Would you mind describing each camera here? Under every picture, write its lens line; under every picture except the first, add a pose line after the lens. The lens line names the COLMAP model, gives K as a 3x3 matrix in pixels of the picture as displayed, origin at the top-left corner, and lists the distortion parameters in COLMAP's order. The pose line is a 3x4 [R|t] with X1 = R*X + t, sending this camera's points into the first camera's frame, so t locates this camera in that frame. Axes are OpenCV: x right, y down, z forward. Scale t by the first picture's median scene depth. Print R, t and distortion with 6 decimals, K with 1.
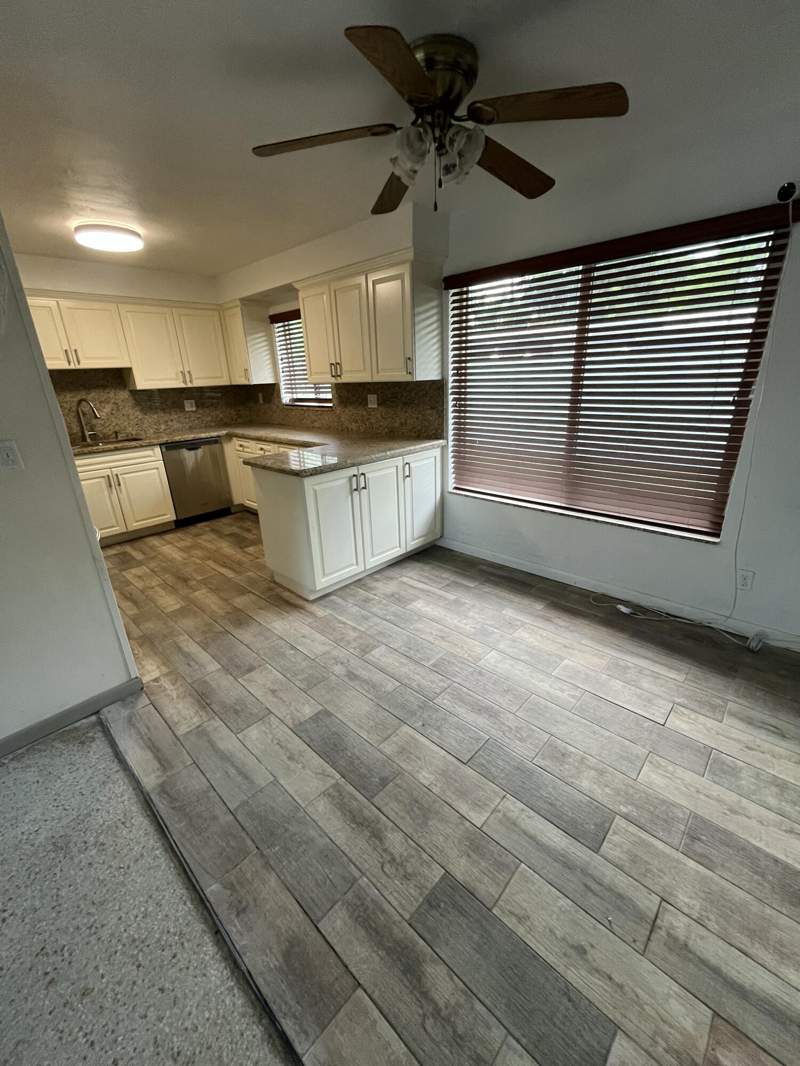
lens RADIAL K [[434.4, 0, 399.7], [0, 434.4, 535.8], [0, 0, 1]] dist [-0.001302, -0.000364]
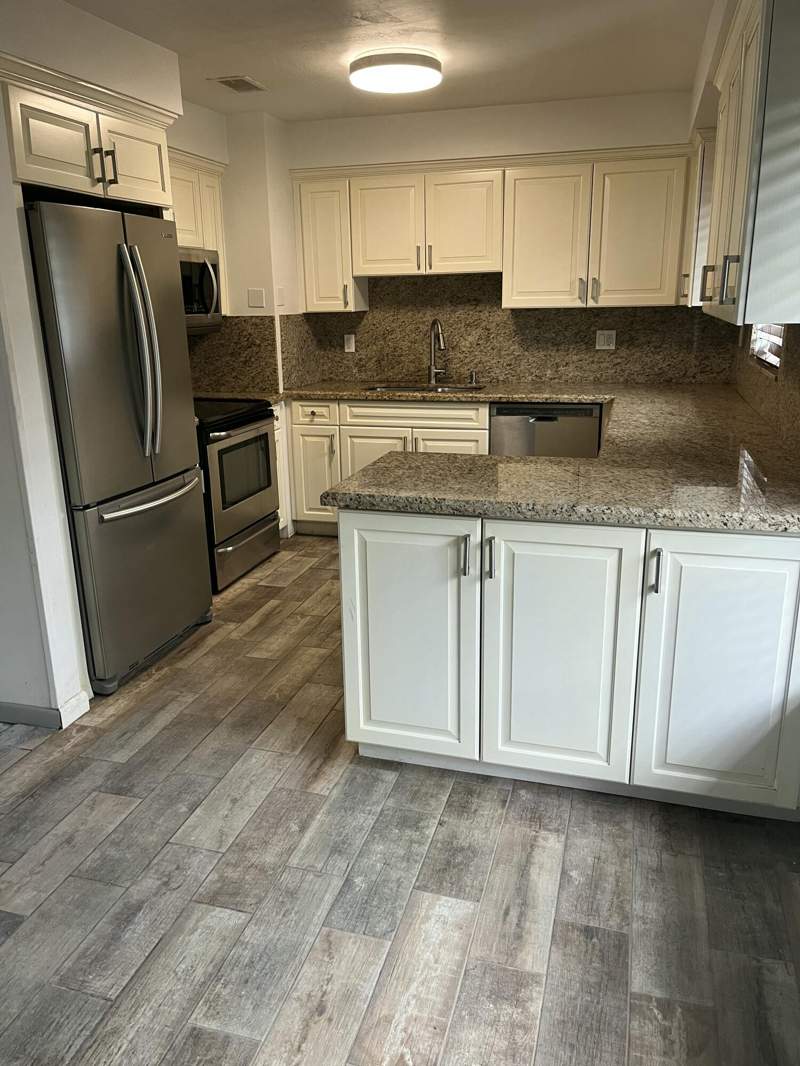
lens RADIAL K [[811.7, 0, 400.4], [0, 811.7, 529.5], [0, 0, 1]] dist [0.038295, -0.019063]
pose [[0.457875, 0.273764, -0.845816, 0.499699], [-0.311479, 0.940500, 0.135794, -0.219250], [0.832665, 0.201277, 0.515903, 0.502428]]
